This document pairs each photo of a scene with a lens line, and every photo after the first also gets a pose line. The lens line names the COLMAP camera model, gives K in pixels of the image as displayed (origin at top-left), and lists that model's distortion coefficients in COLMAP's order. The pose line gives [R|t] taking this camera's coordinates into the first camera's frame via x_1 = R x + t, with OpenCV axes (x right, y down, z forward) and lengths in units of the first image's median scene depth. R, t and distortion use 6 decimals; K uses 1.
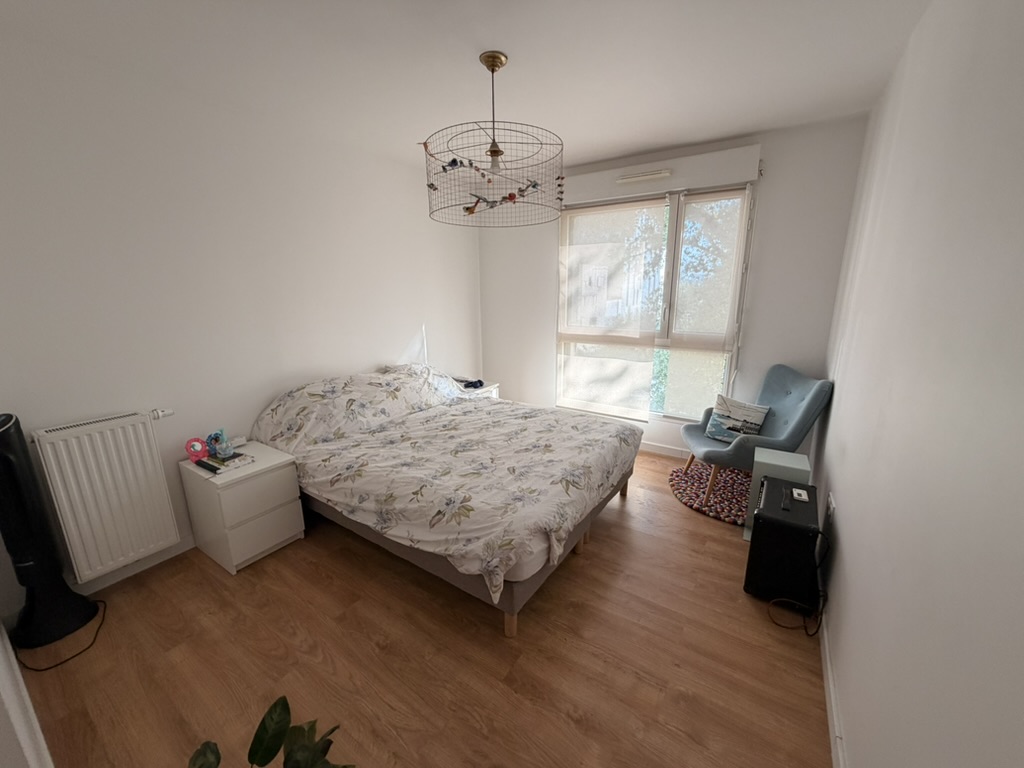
lens RADIAL K [[405.1, 0, 512.6], [0, 405.1, 388.6], [0, 0, 1]] dist [-0.001666, -0.000203]
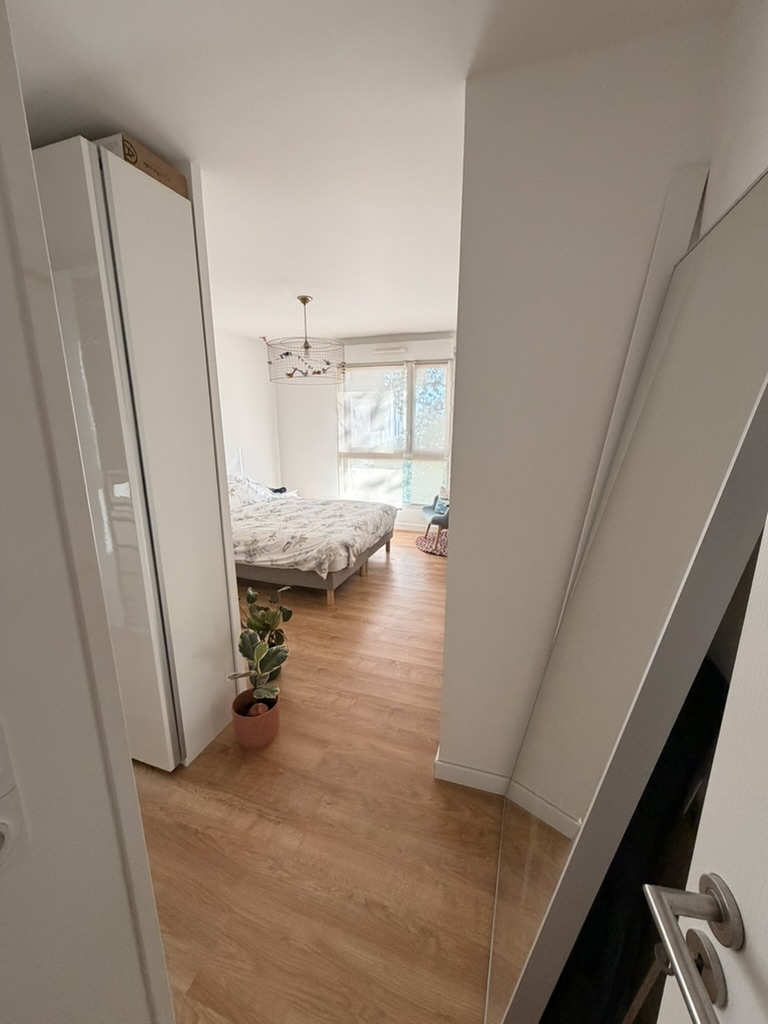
lens RADIAL K [[405.1, 0, 384.0], [0, 405.1, 512.0], [0, 0, 1]] dist [-0.001666, -0.000203]
pose [[0.967209, -0.049793, 0.249052, -0.176472], [0.055172, 0.998369, -0.014660, 0.182521], [-0.247916, 0.027920, 0.968379, -0.738578]]
